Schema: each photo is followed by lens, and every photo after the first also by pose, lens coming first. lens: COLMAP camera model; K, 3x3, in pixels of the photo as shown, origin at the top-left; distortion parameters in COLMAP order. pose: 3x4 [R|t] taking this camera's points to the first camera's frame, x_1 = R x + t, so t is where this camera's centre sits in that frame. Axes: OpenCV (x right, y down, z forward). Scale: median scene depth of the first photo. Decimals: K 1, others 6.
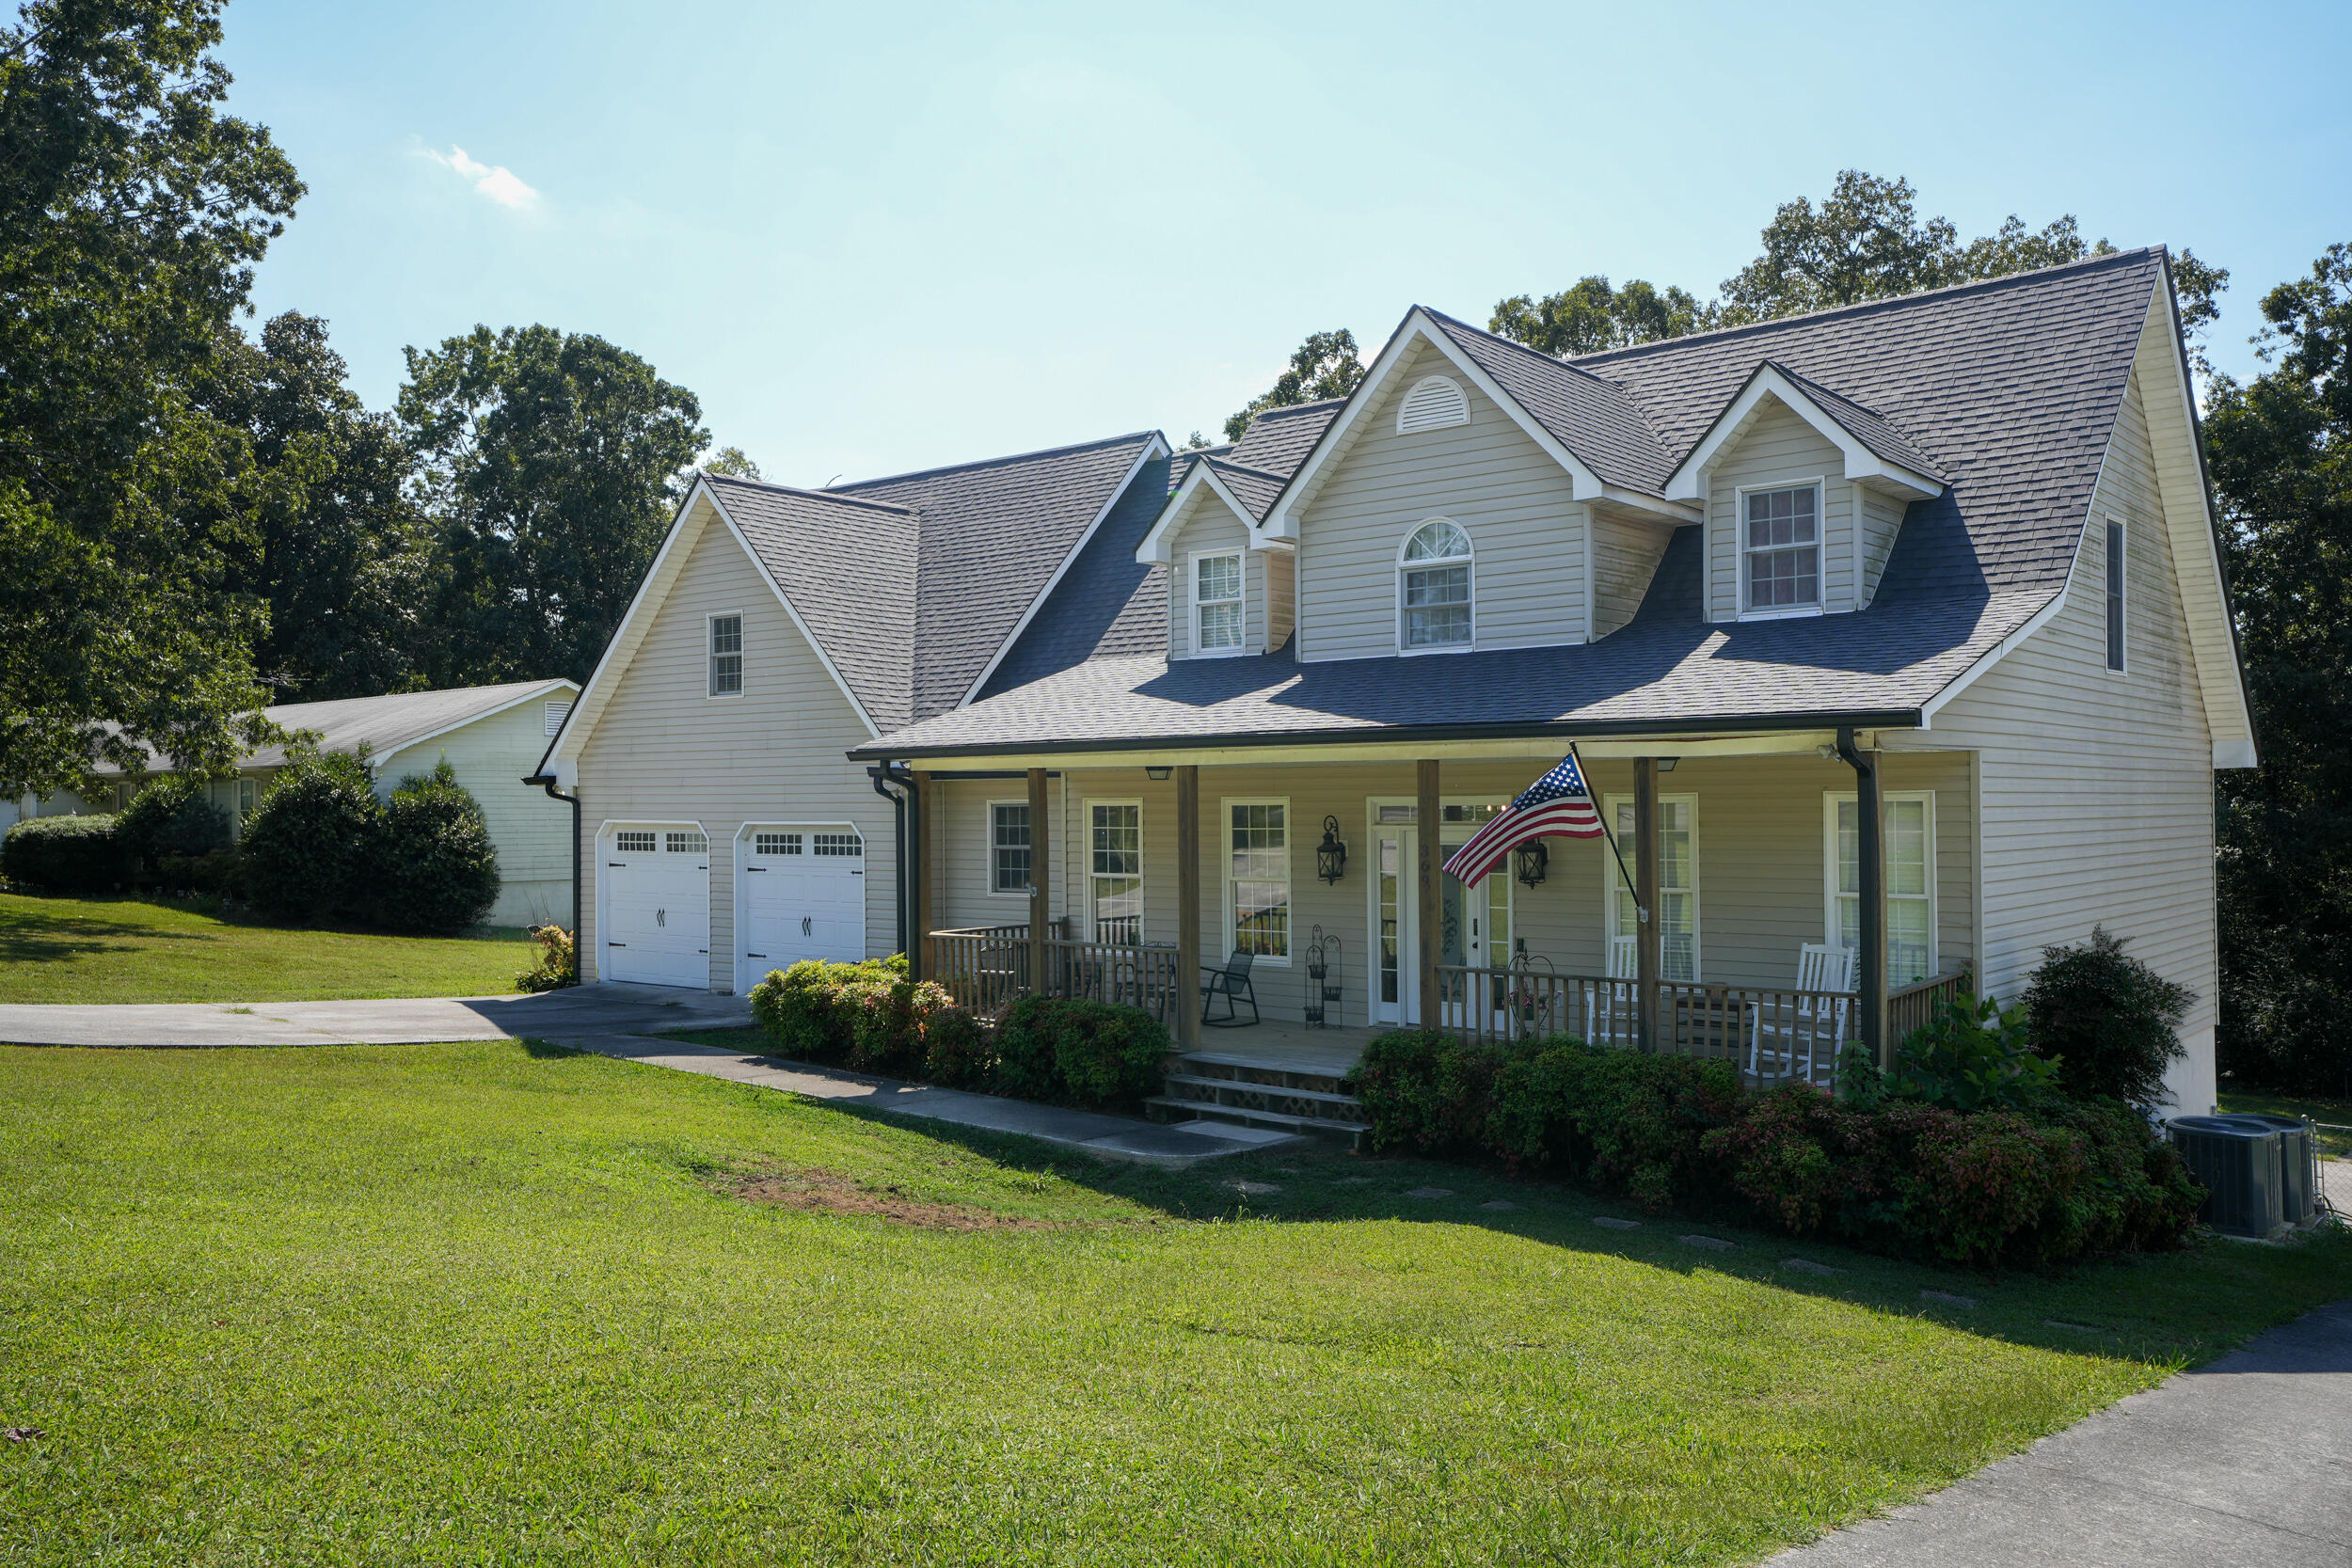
lens RADIAL K [[1827.2, 0, 1170.9], [0, 1827.2, 774.2], [0, 0, 1]] dist [0.037599, 0.034267]
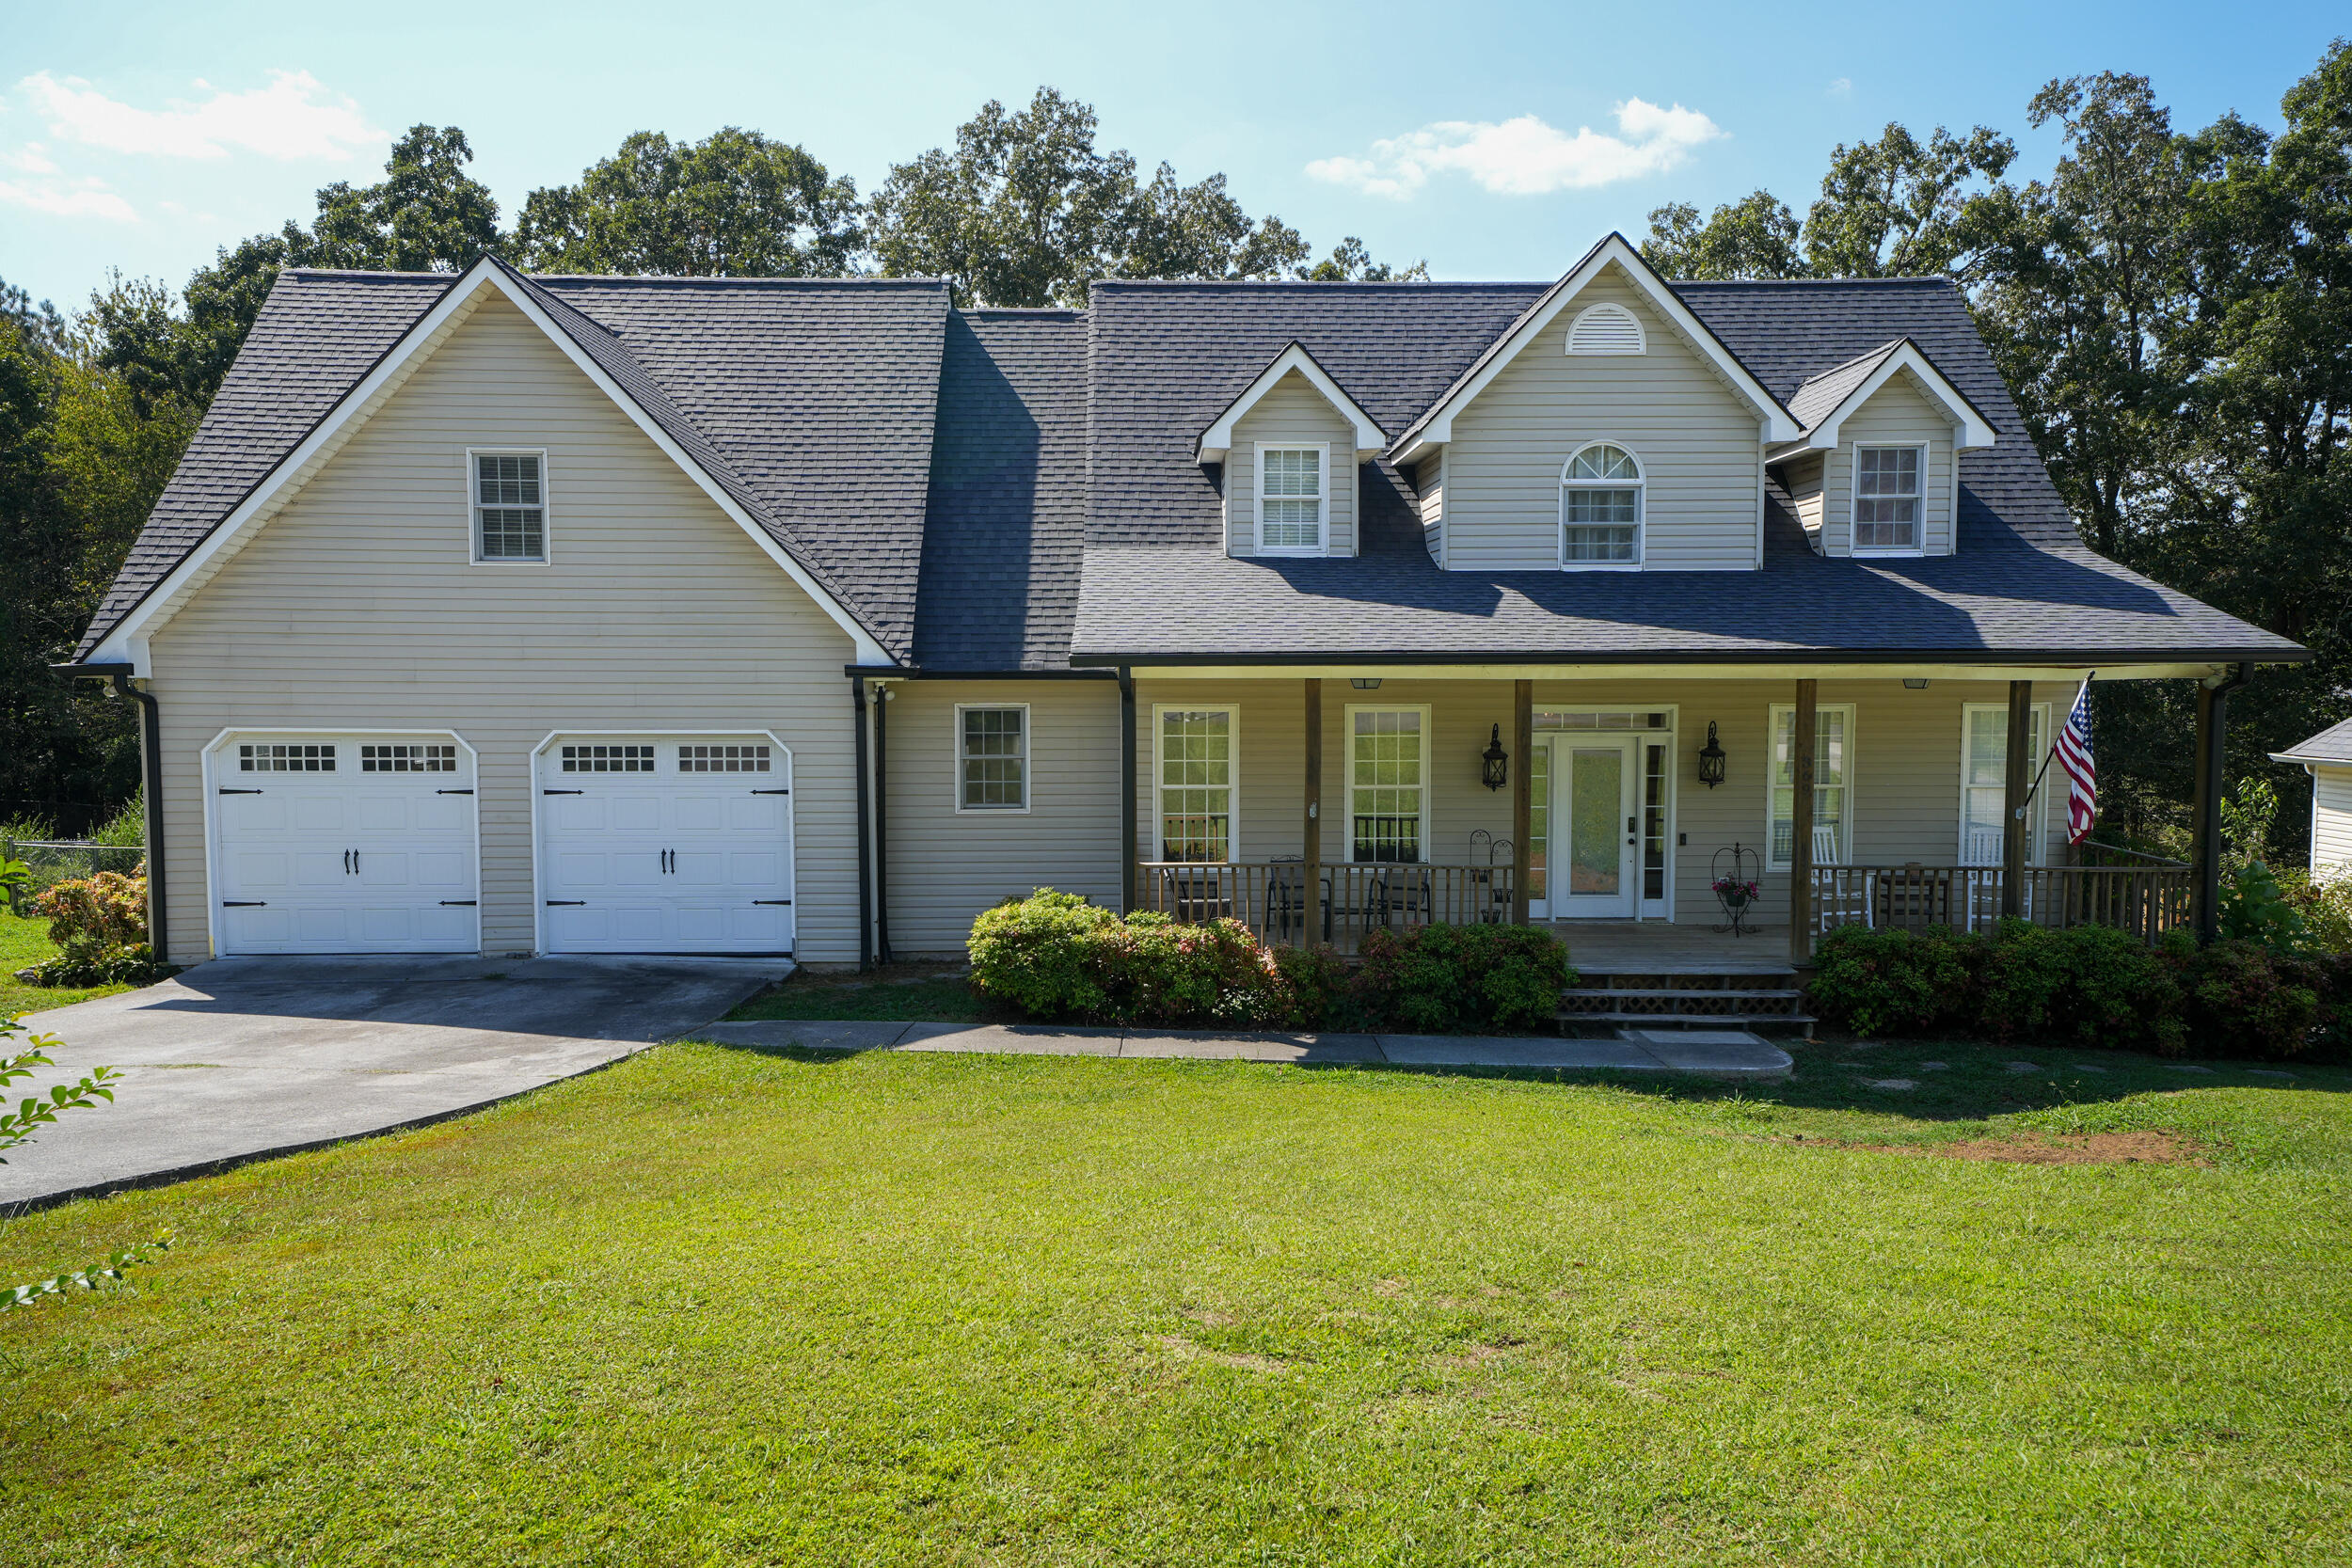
lens RADIAL K [[1775.8, 0, 1178.1], [0, 1775.8, 779.3], [0, 0, 1]] dist [0.045025, 0.036887]
pose [[0.757745, -0.038735, 0.651400, -0.681624], [-0.015511, 0.996886, 0.077322, -0.020048], [-0.652366, -0.068694, 0.754784, 0.351576]]
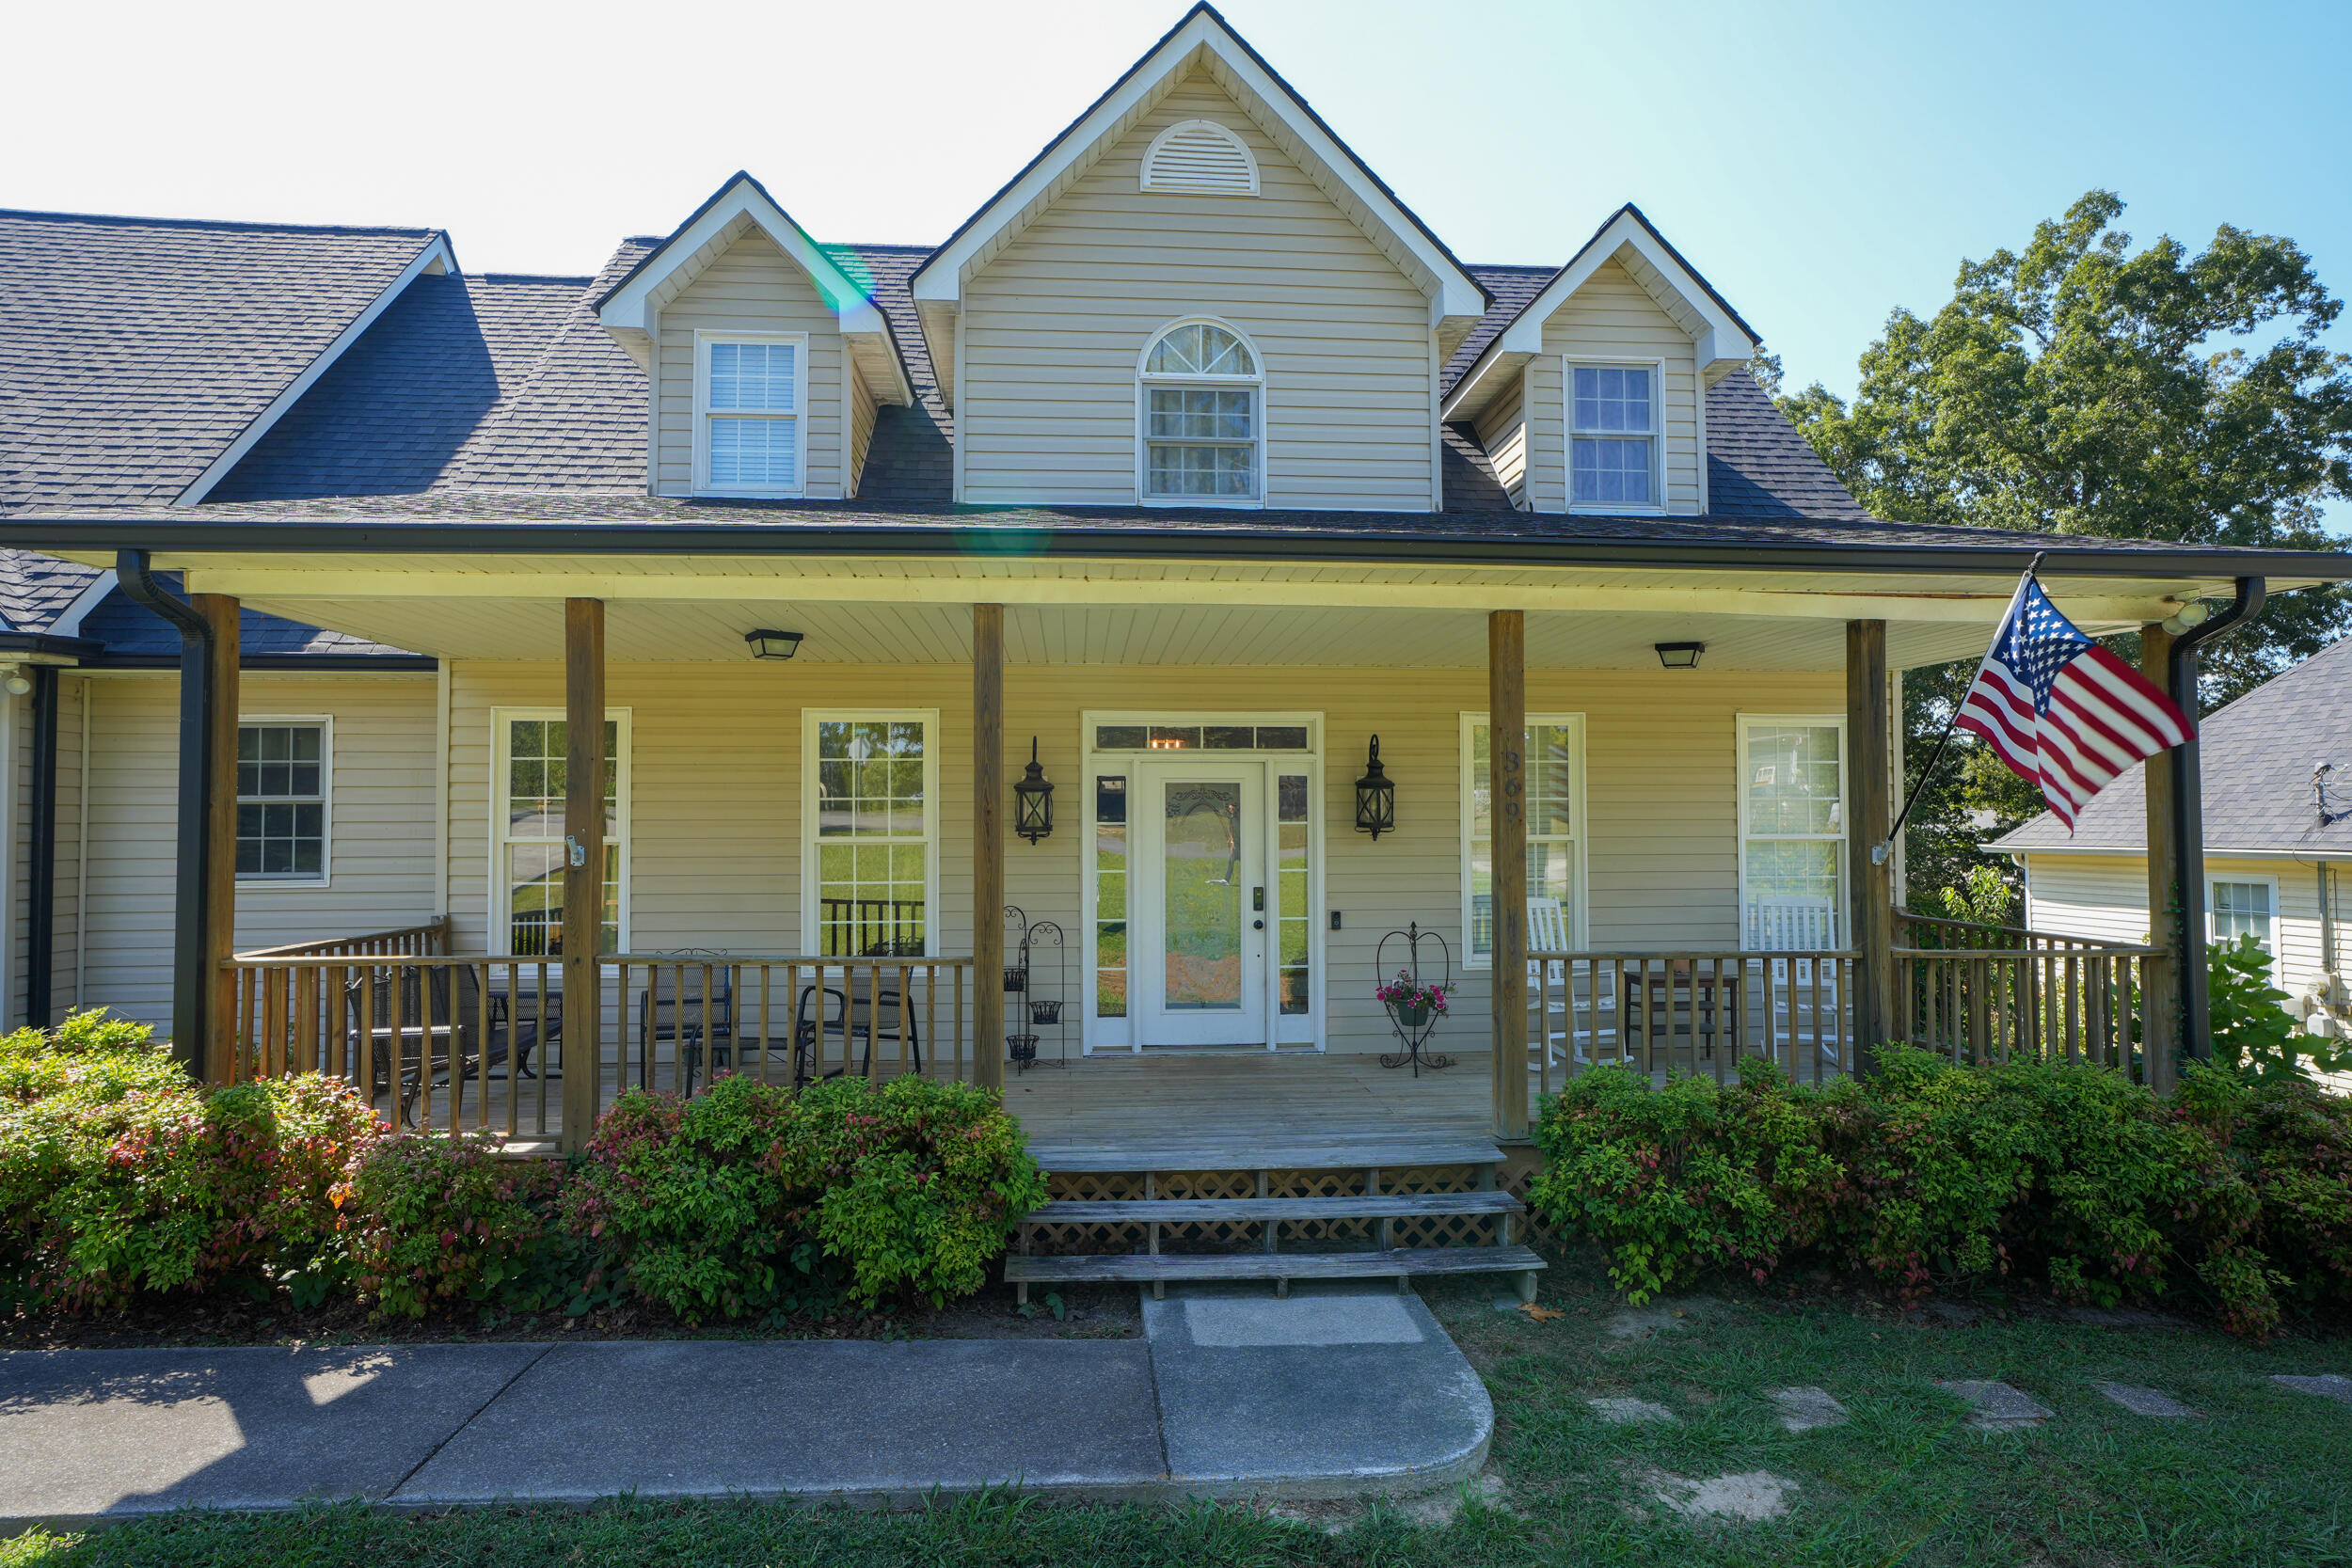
lens RADIAL K [[1255.4, 0, 1170.9], [0, 1255.4, 783.6], [0, 0, 1]] dist [-0.024329, 0.007176]
pose [[0.717153, 0.030951, 0.696228, -0.182929], [-0.014435, 0.999459, -0.029563, 0.050621], [-0.696766, 0.011151, 0.717212, 0.631328]]
